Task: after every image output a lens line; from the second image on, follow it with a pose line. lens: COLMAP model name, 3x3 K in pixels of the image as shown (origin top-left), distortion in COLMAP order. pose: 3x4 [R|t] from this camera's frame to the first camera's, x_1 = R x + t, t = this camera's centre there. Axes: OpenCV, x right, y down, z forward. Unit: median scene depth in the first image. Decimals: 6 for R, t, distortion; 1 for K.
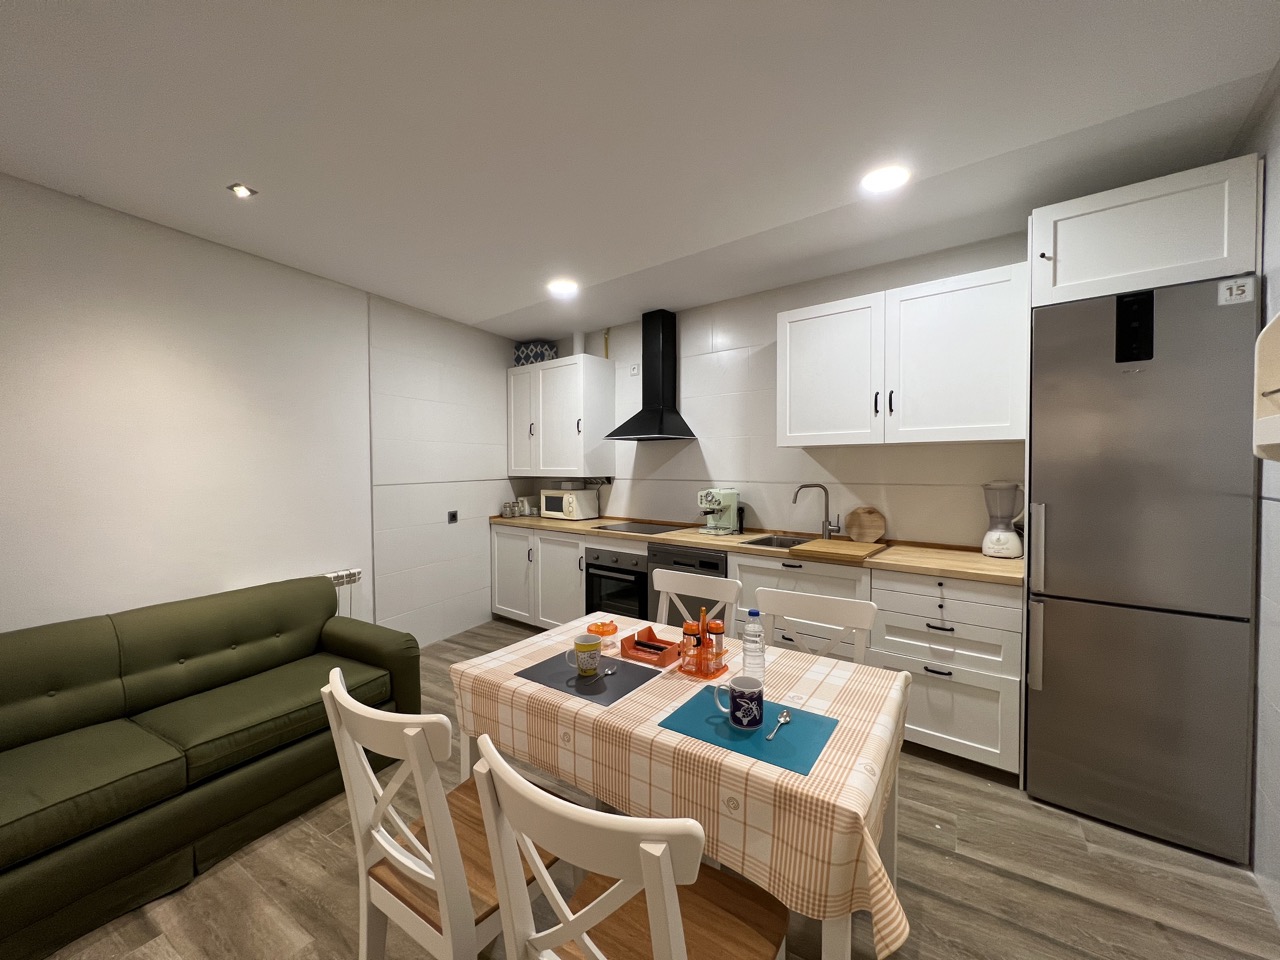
lens RADIAL K [[511.5, 0, 637.8], [0, 511.5, 478.0], [0, 0, 1]] dist [-0.000783, 0.000300]
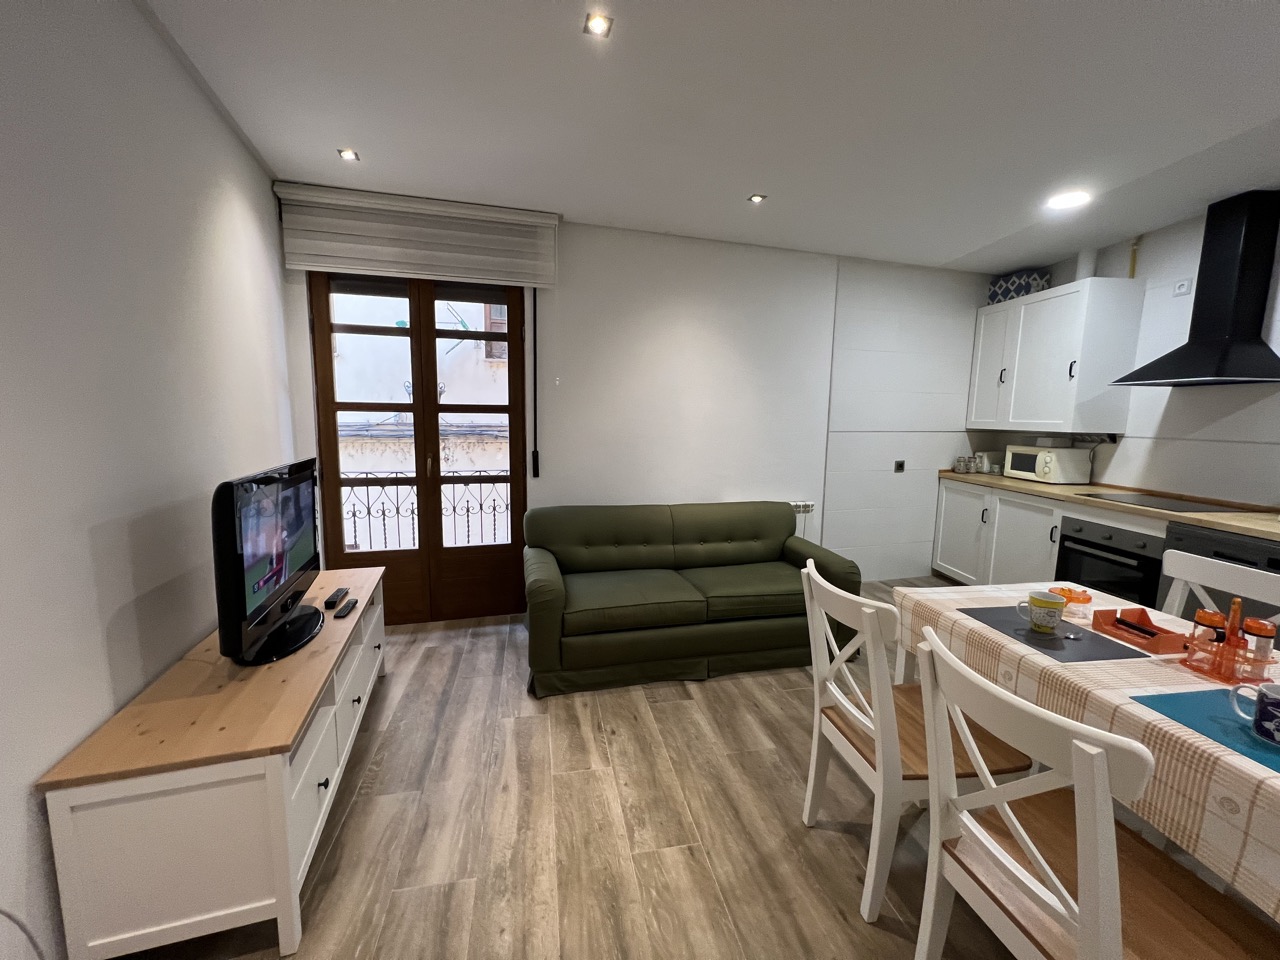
lens RADIAL K [[511.5, 0, 636.5], [0, 511.5, 478.0], [0, 0, 1]] dist [-0.000783, 0.000300]
pose [[0.684572, 0.105901, -0.721211, 0.030342], [-0.037576, 0.993202, 0.110173, 0.012093], [0.727976, -0.048321, 0.683898, -0.145305]]
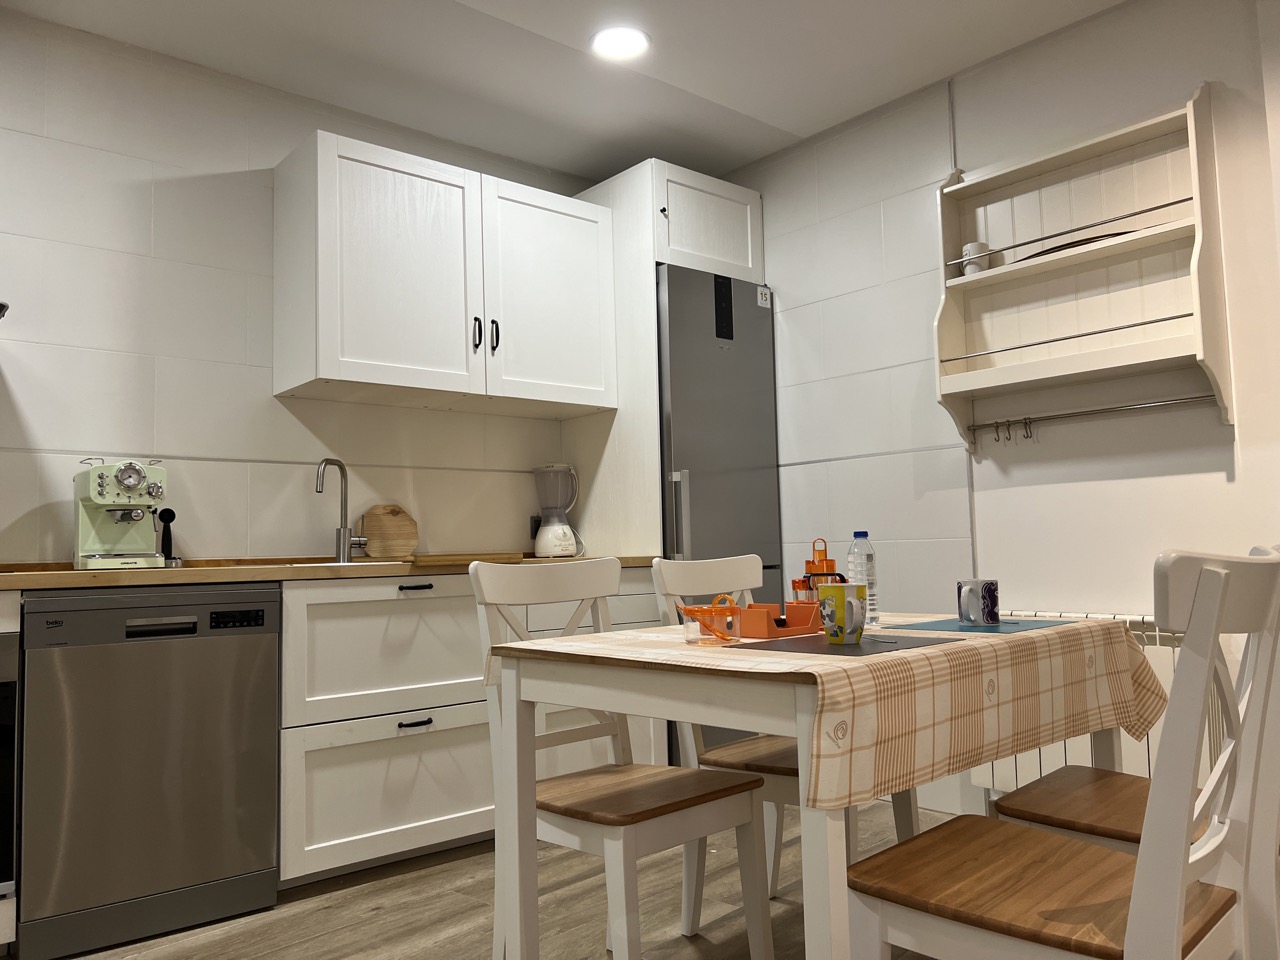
lens RADIAL K [[961.2, 0, 629.3], [0, 961.2, 483.3], [0, 0, 1]] dist [0.051917, -0.050773]
pose [[0.180463, 0.071534, 0.980977, -0.870113], [0.048252, 0.995507, -0.081470, 0.194888], [-0.982398, 0.062036, 0.176200, 0.728798]]
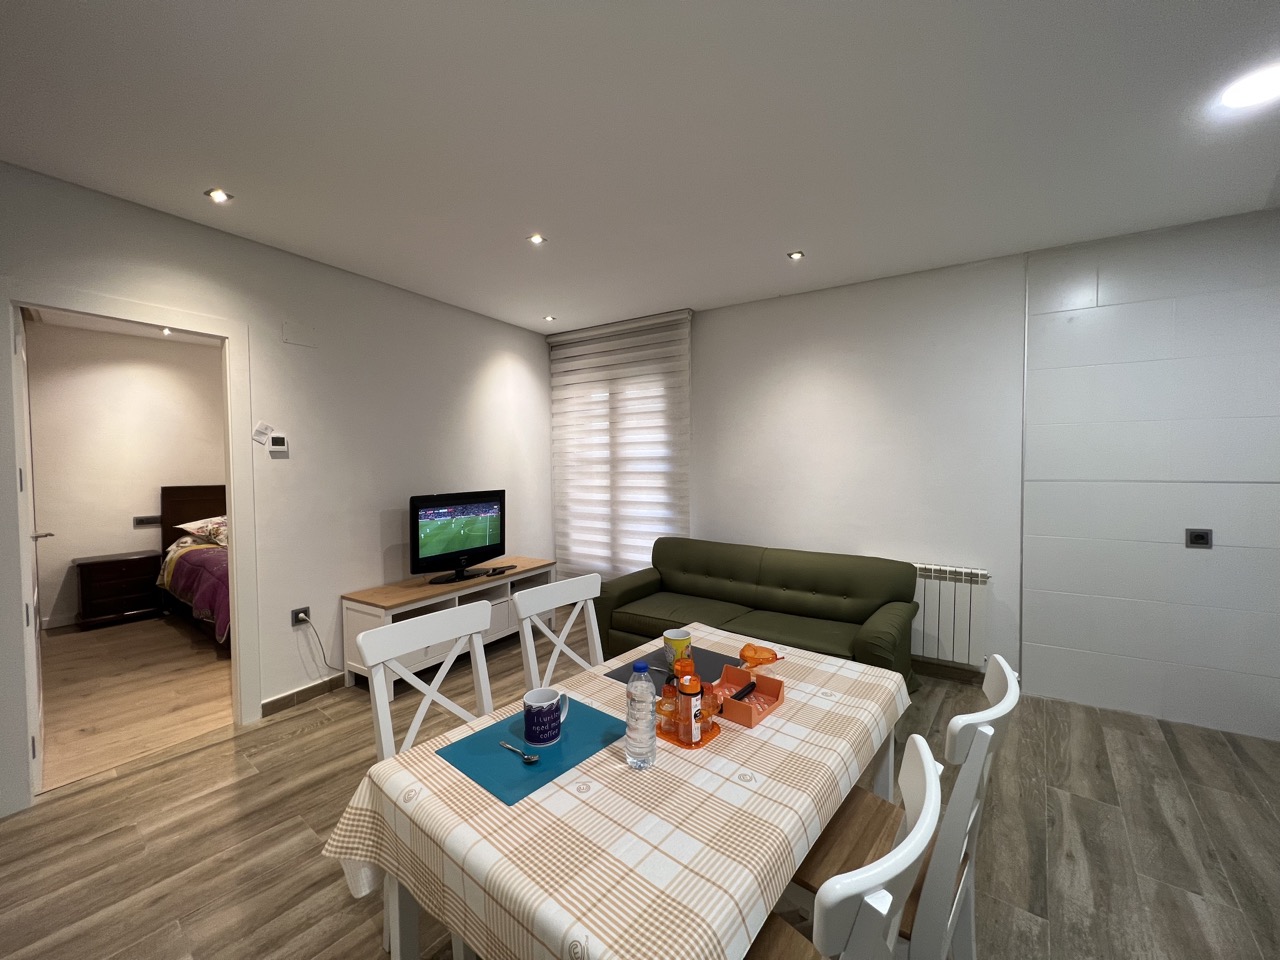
lens RADIAL K [[511.5, 0, 637.2], [0, 511.5, 479.2], [0, 0, 1]] dist [-0.000783, 0.000300]
pose [[-0.106915, 0.041289, -0.993411, 0.621715], [-0.019211, 0.998865, 0.043583, -0.019814], [0.994083, 0.023745, -0.106000, 0.713545]]
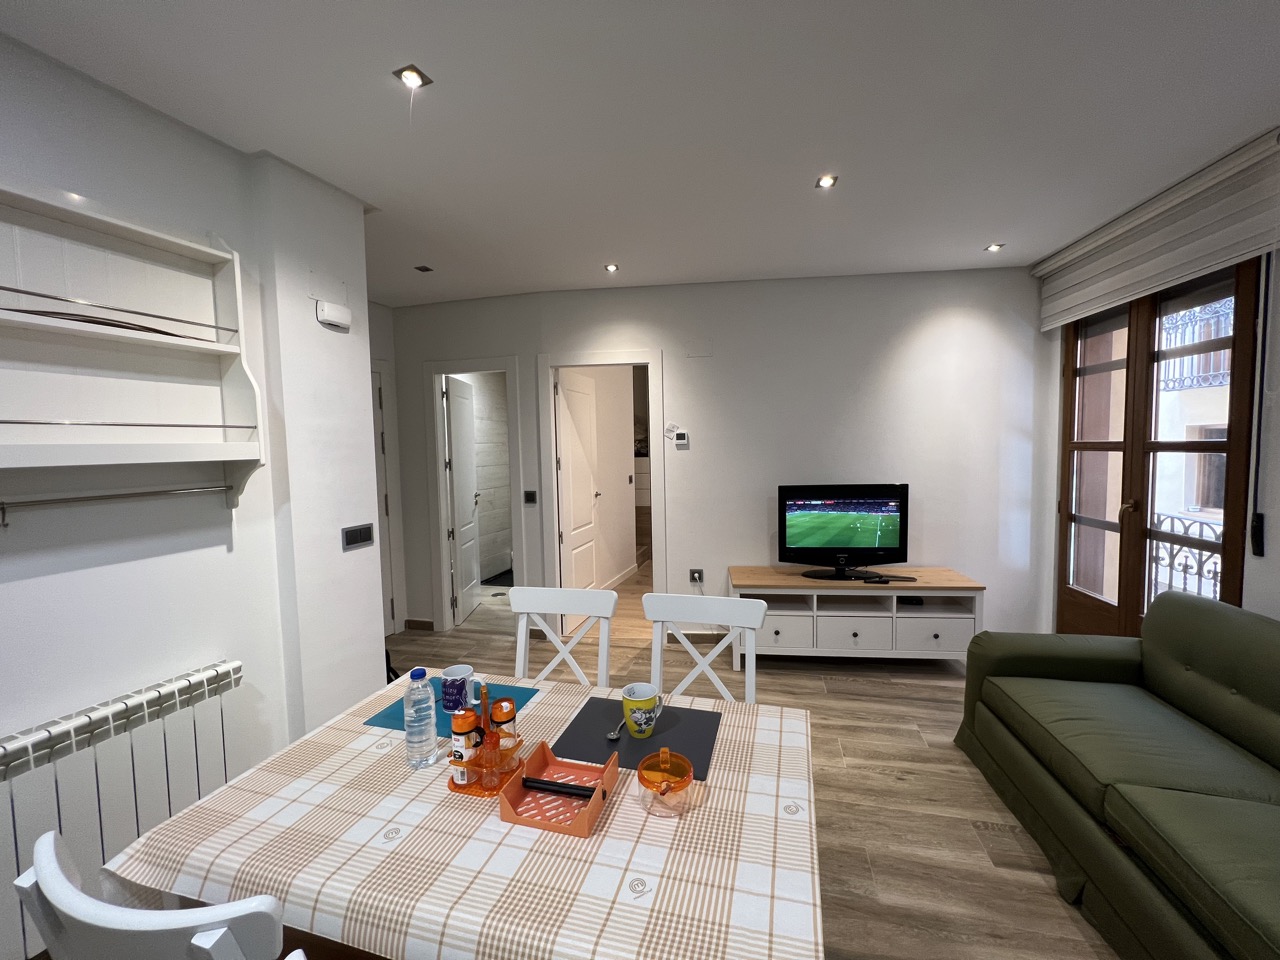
lens RADIAL K [[511.5, 0, 637.8], [0, 511.5, 476.8], [0, 0, 1]] dist [-0.000783, 0.000300]
pose [[-0.949790, 0.043537, -0.309843, 0.093847], [0.017250, 0.996052, 0.087081, -0.058116], [0.312411, 0.077364, -0.946792, 1.203067]]
